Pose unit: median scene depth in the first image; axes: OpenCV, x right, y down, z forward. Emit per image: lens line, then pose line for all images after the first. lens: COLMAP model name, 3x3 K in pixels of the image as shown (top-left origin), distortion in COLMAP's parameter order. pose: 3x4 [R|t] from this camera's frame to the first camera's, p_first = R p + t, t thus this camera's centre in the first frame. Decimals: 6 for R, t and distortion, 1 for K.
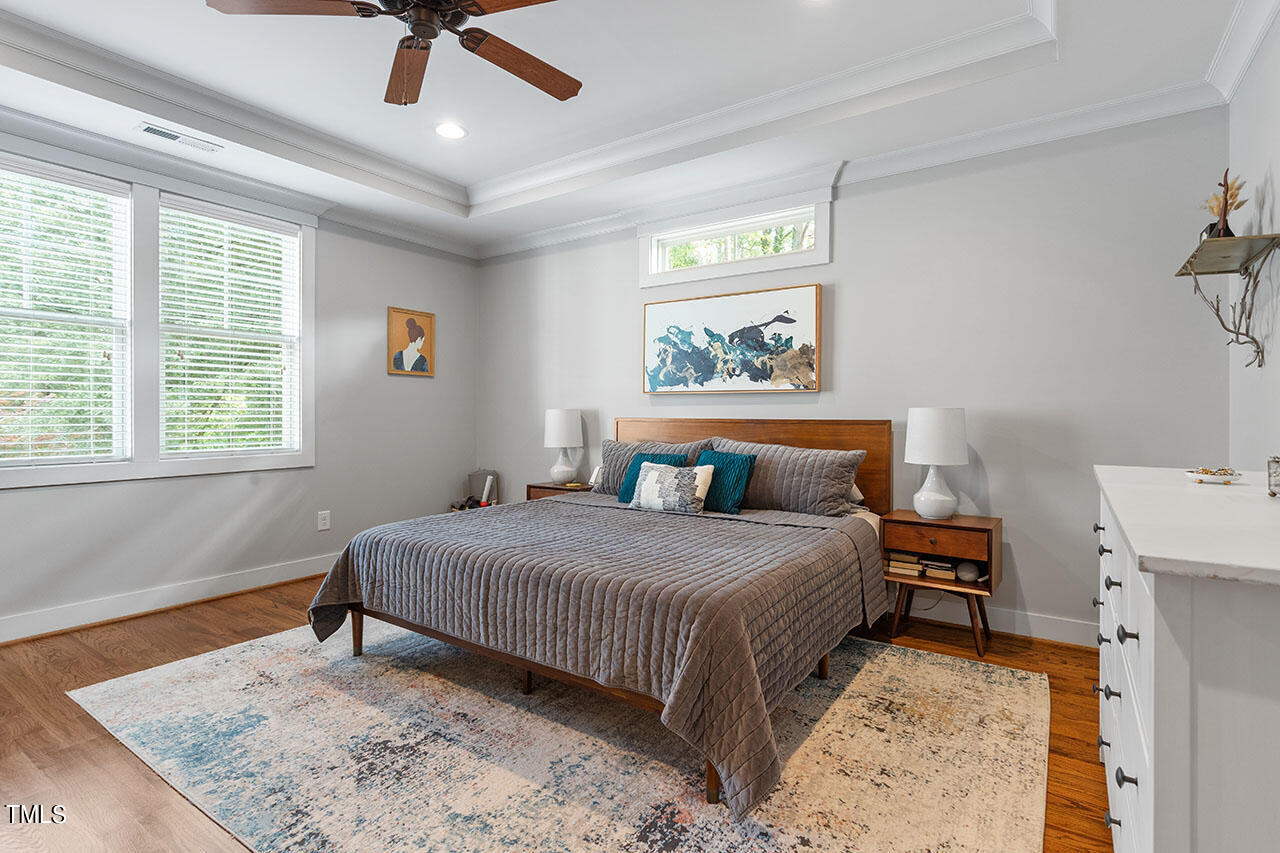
lens RADIAL K [[609.0, 0, 644.9], [0, 609.0, 416.6], [0, 0, 1]] dist [0.002330, 0.000356]
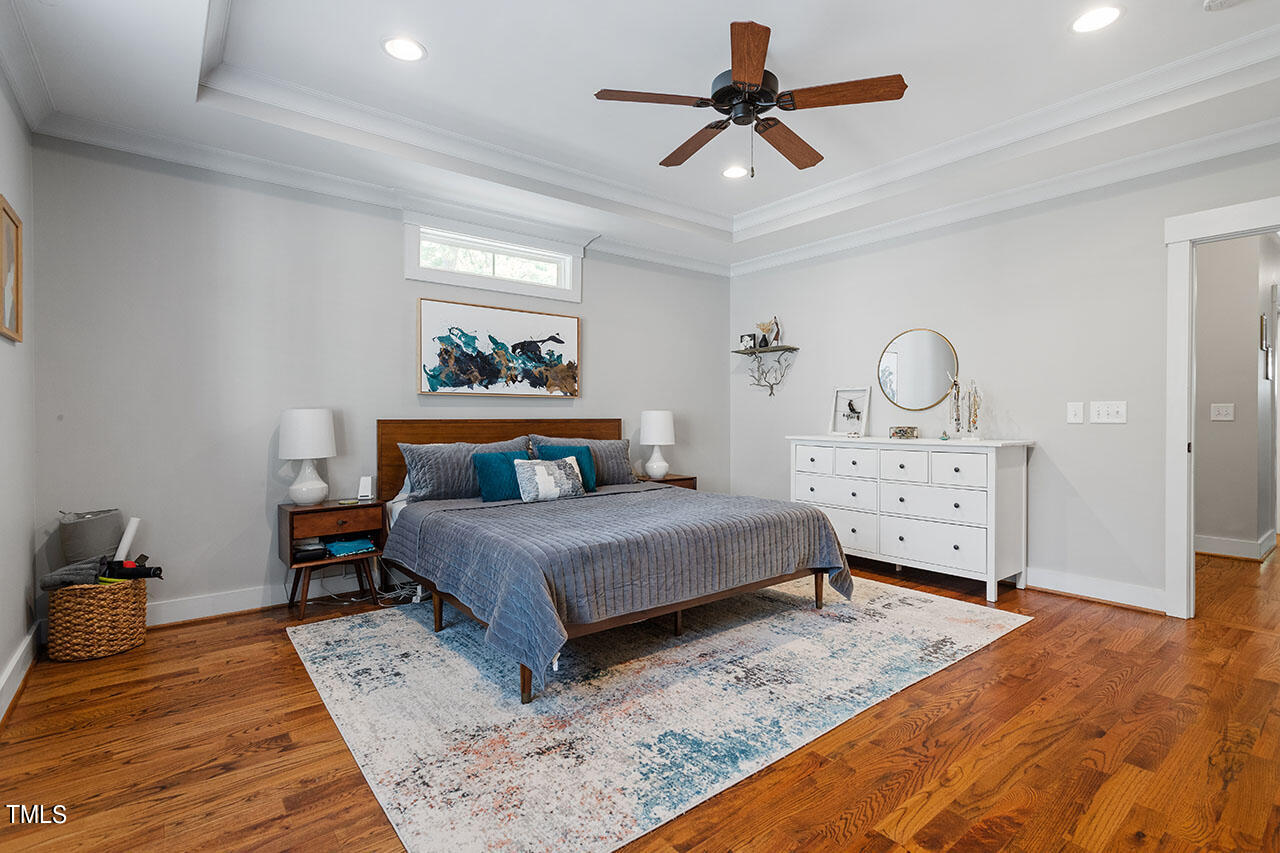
lens RADIAL K [[609.0, 0, 643.9], [0, 609.0, 426.1], [0, 0, 1]] dist [0.002330, 0.000356]
pose [[0.296394, -0.020317, 0.954850, -0.905650], [0.004524, 0.999792, 0.019869, -0.004977], [-0.955055, -0.001569, 0.296424, 0.441992]]
